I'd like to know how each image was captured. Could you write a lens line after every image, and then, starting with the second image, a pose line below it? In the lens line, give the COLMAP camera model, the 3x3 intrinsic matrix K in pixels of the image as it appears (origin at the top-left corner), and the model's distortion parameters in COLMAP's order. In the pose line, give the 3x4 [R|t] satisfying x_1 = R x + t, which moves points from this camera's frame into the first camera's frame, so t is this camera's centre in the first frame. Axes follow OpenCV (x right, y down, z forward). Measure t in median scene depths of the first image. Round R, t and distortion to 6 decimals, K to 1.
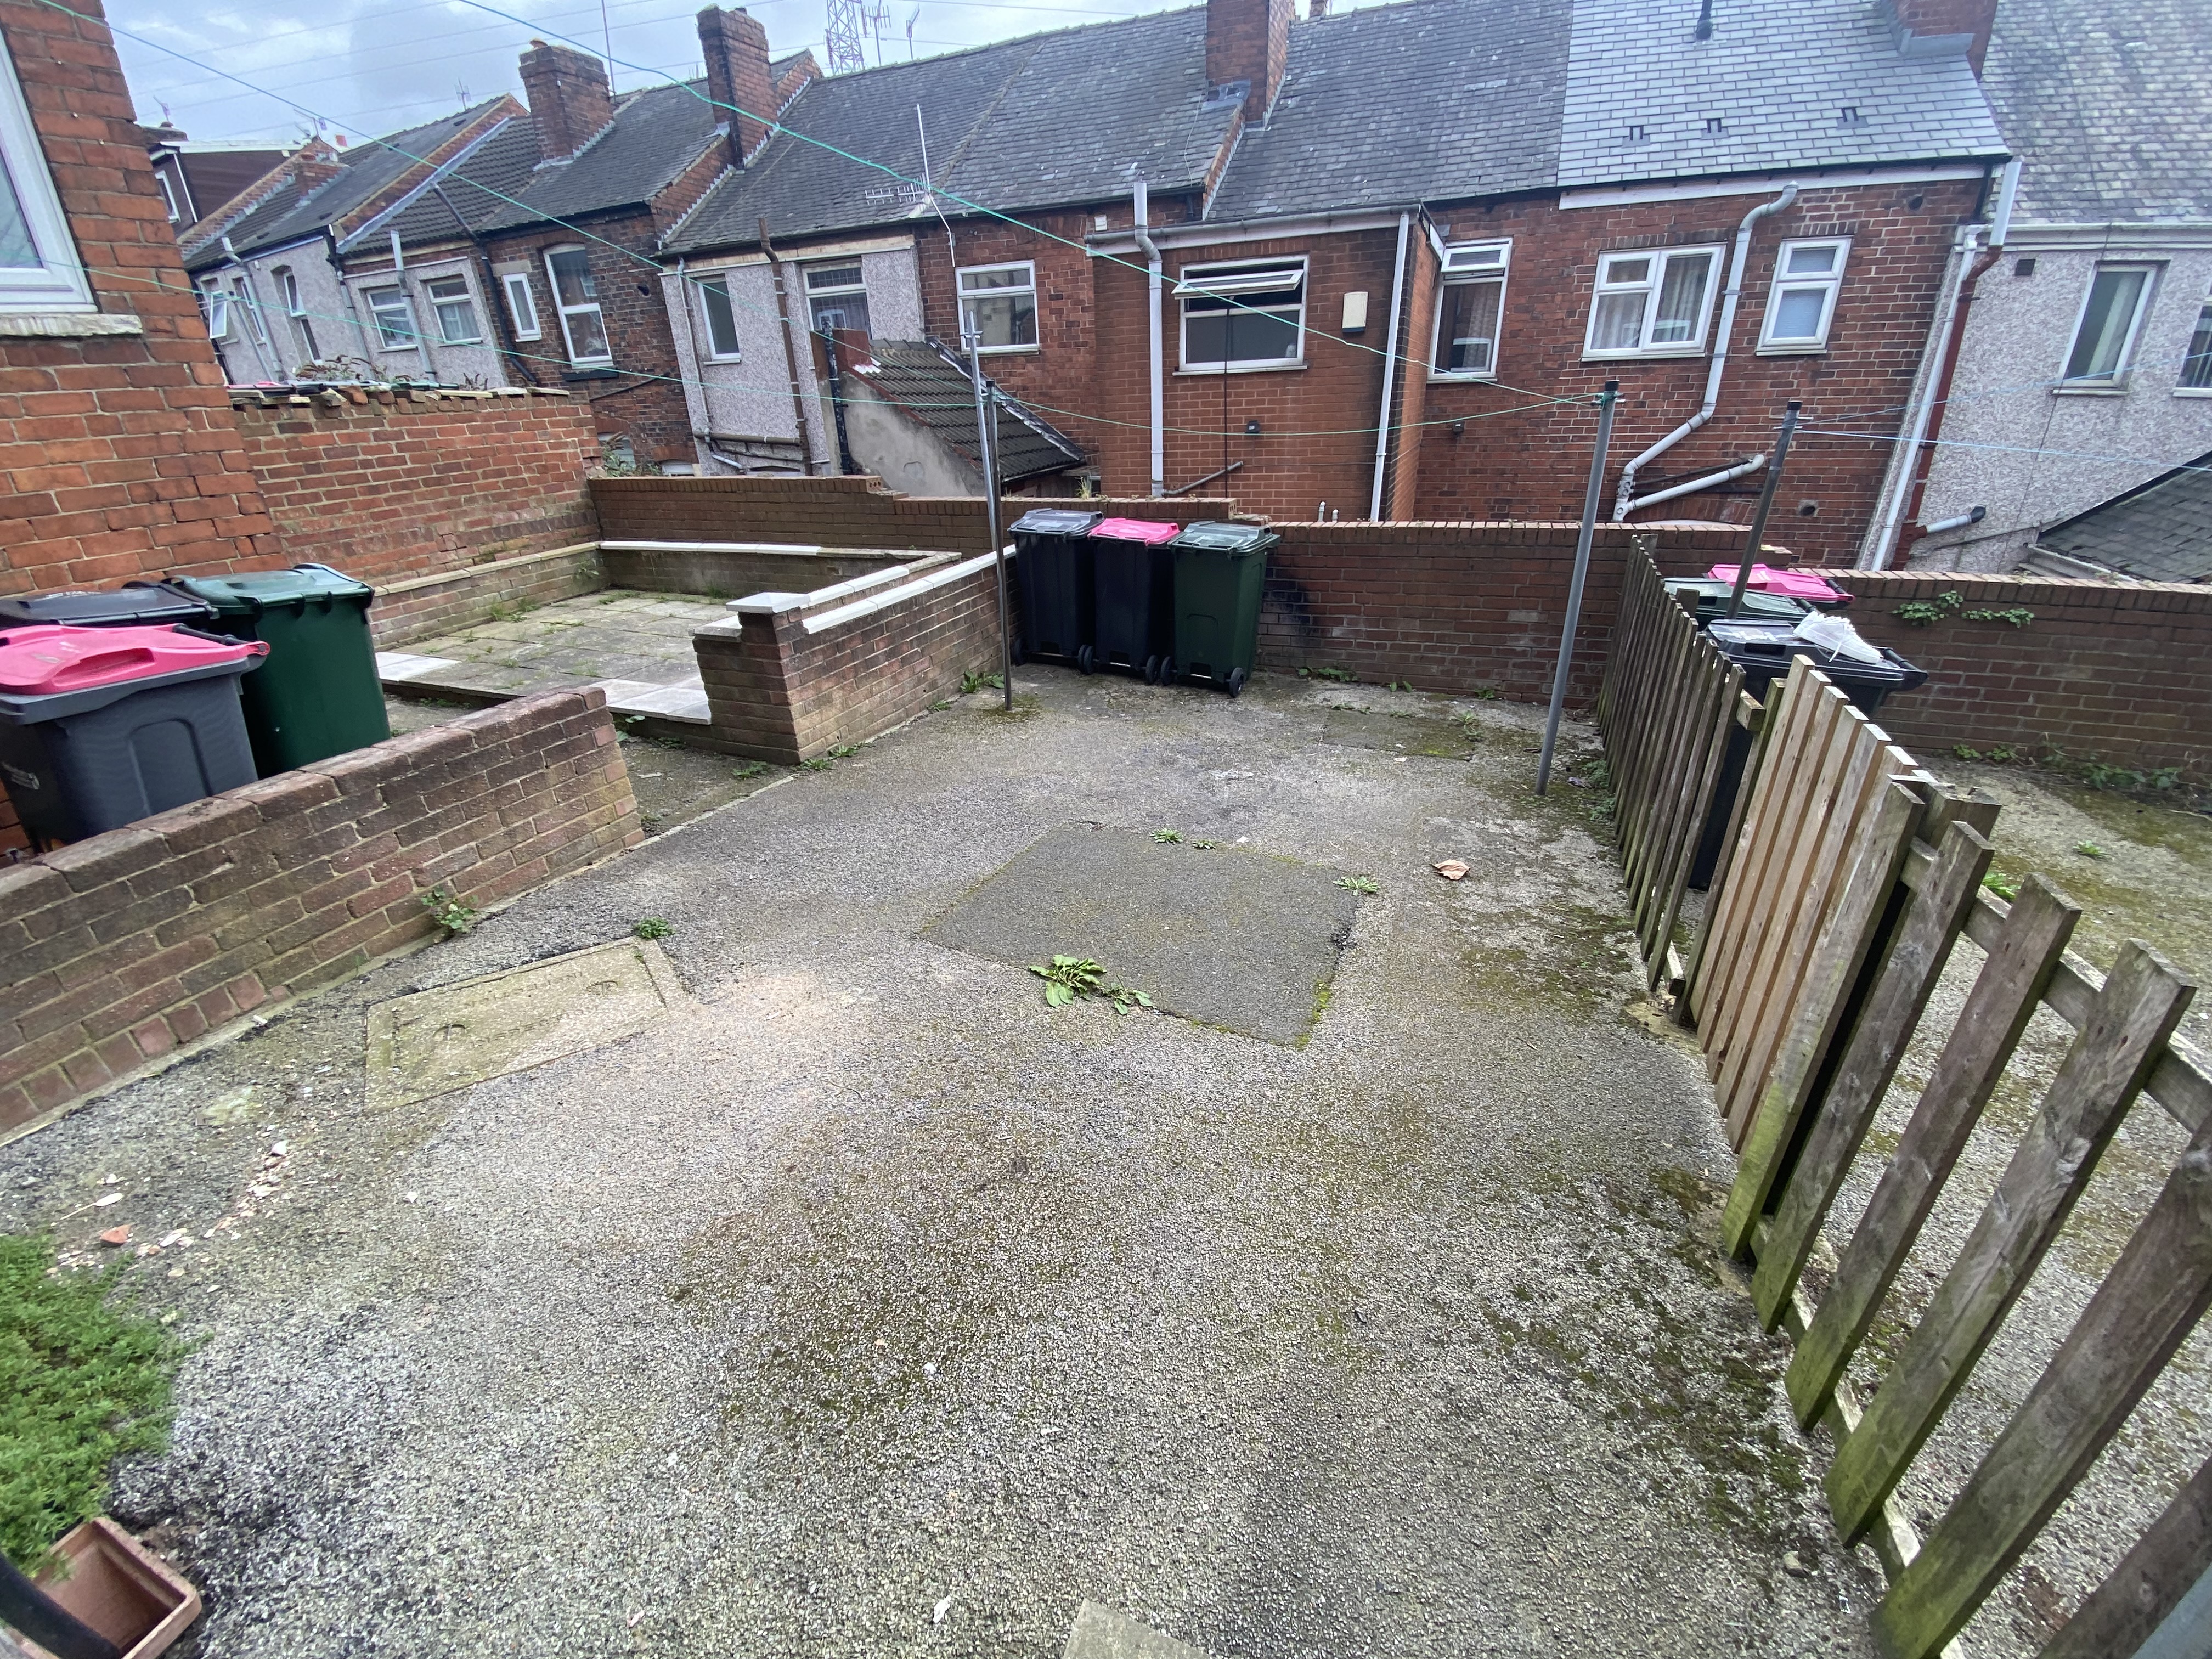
lens RADIAL K [[908.3, 0, 1107.8], [0, 908.3, 823.5], [0, 0, 1]] dist [0.050597, -0.028666]
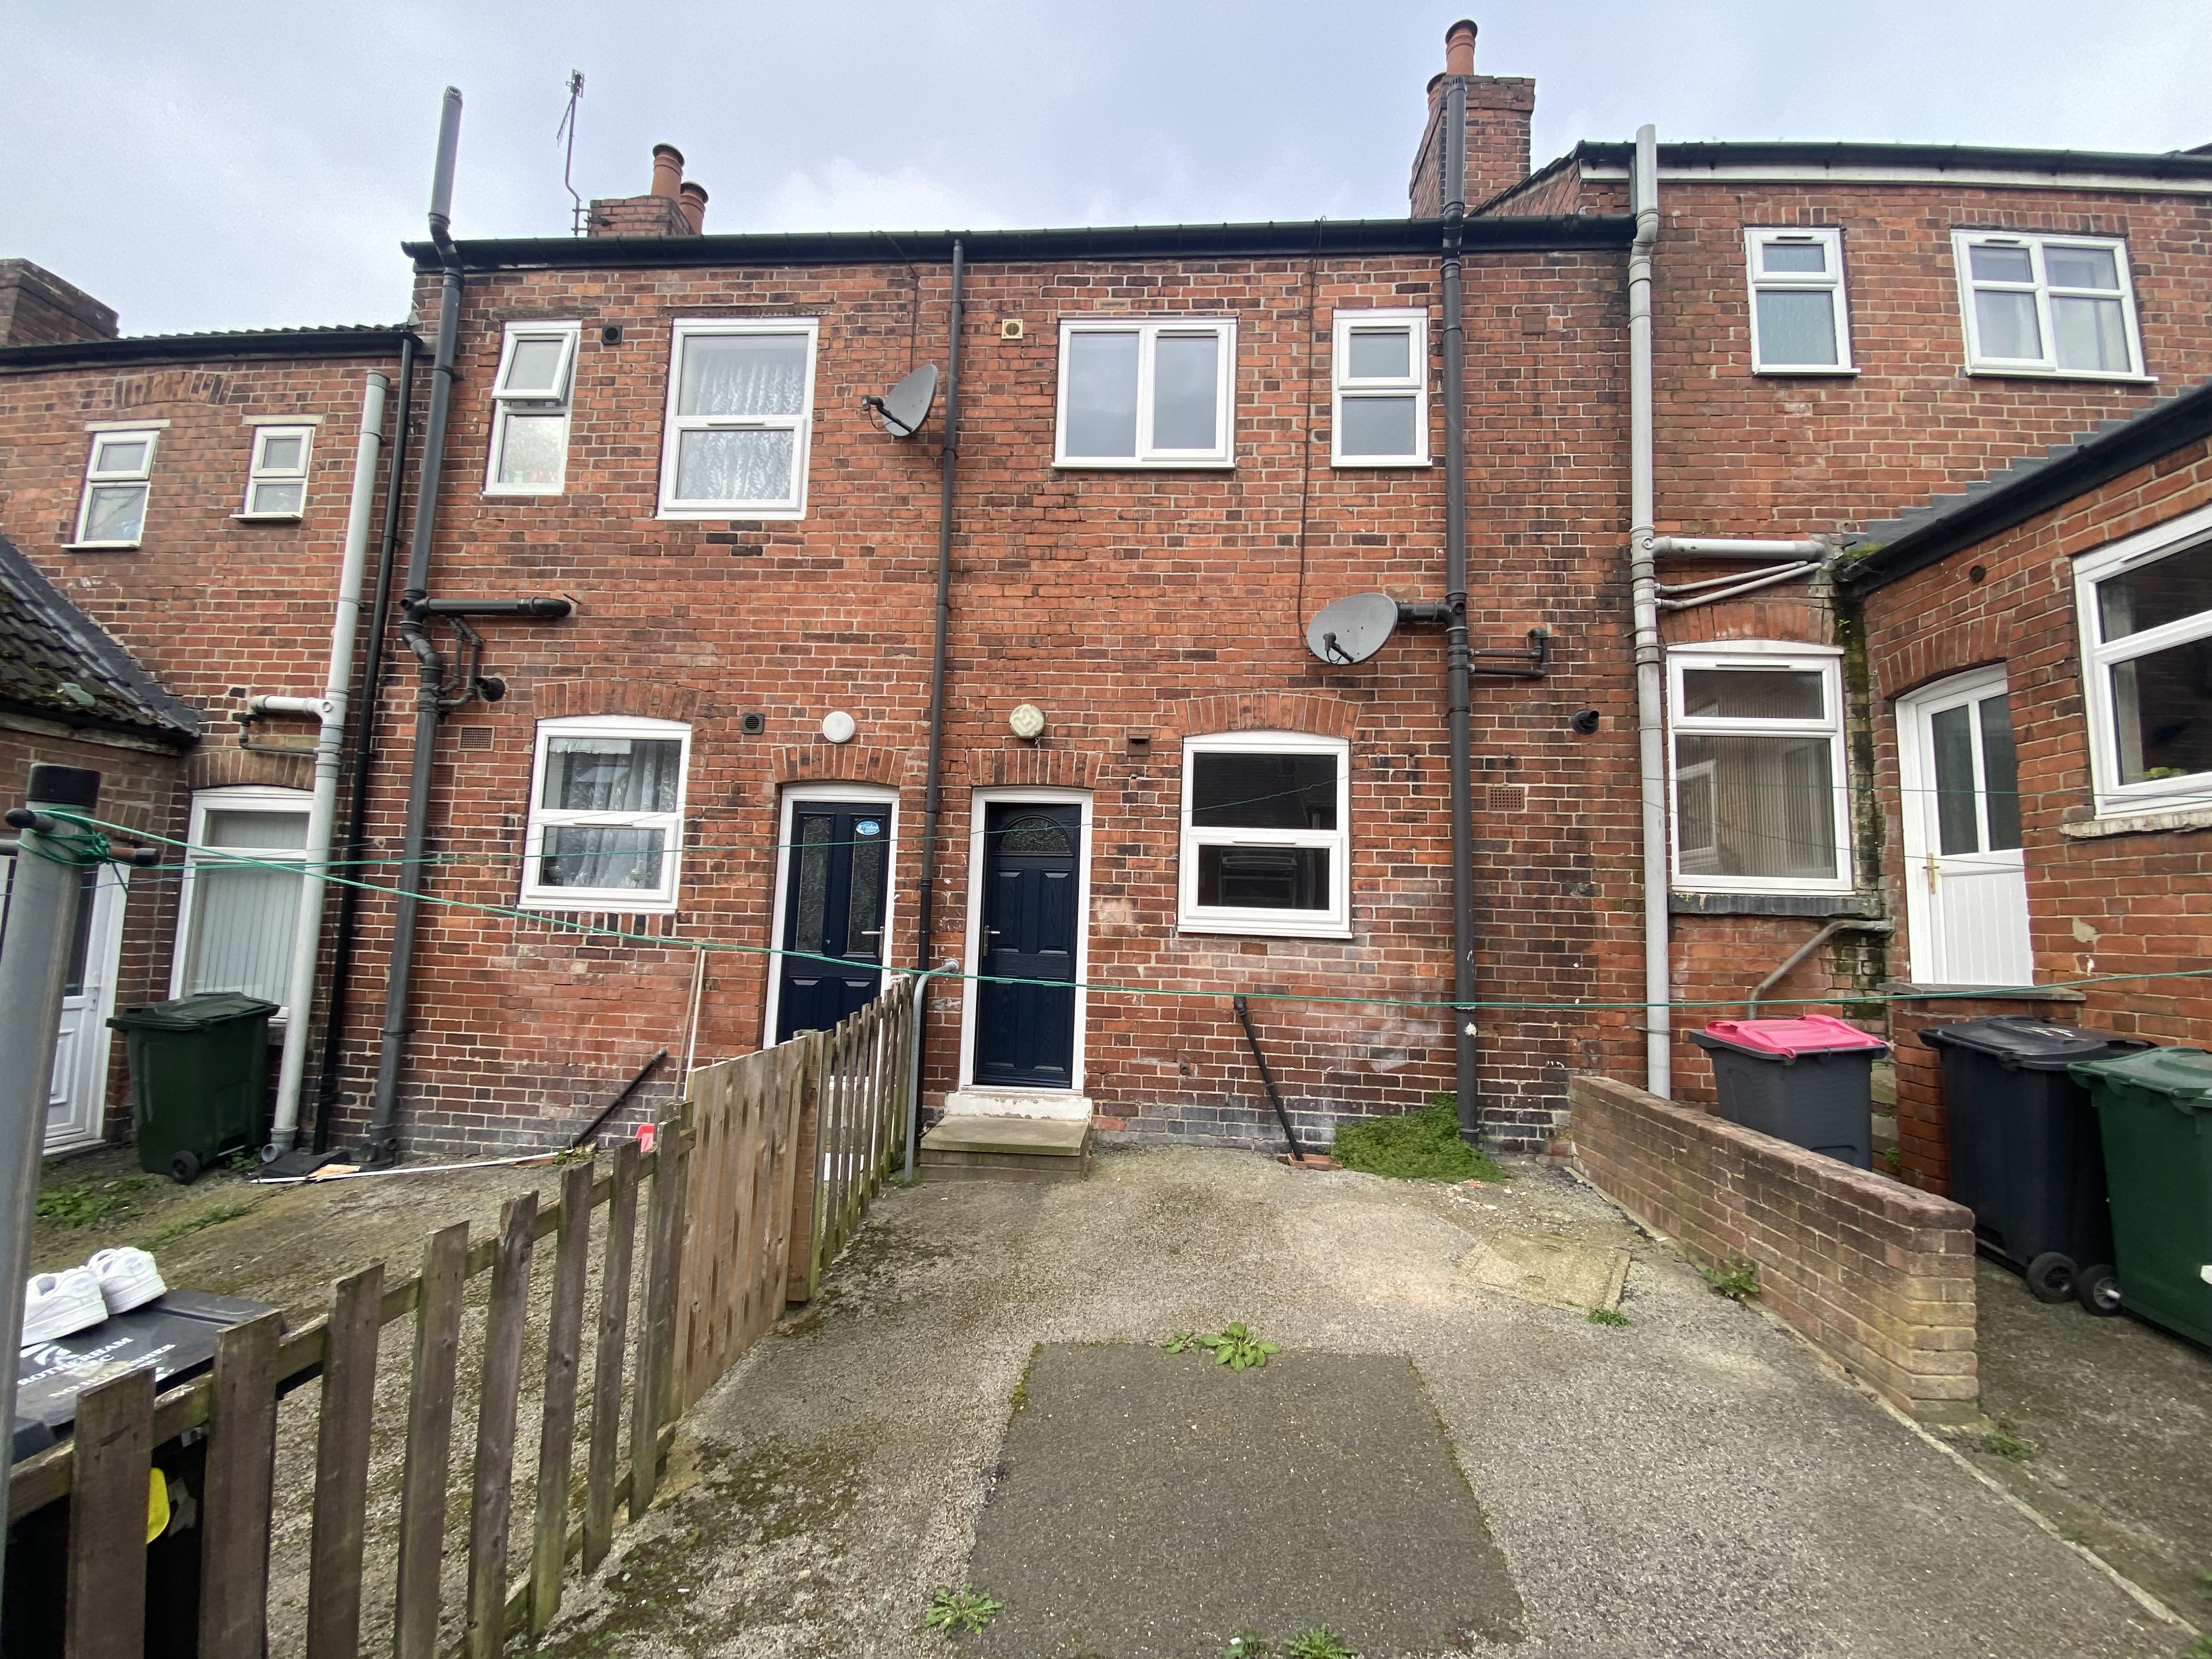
lens RADIAL K [[908.3, 0, 1107.8], [0, 908.3, 823.5], [0, 0, 1]] dist [0.050597, -0.028666]
pose [[-0.950597, -0.028788, -0.309089, 0.511216], [-0.129059, 0.942211, 0.309164, -0.817428], [0.282327, 0.333781, -0.899379, 1.846260]]
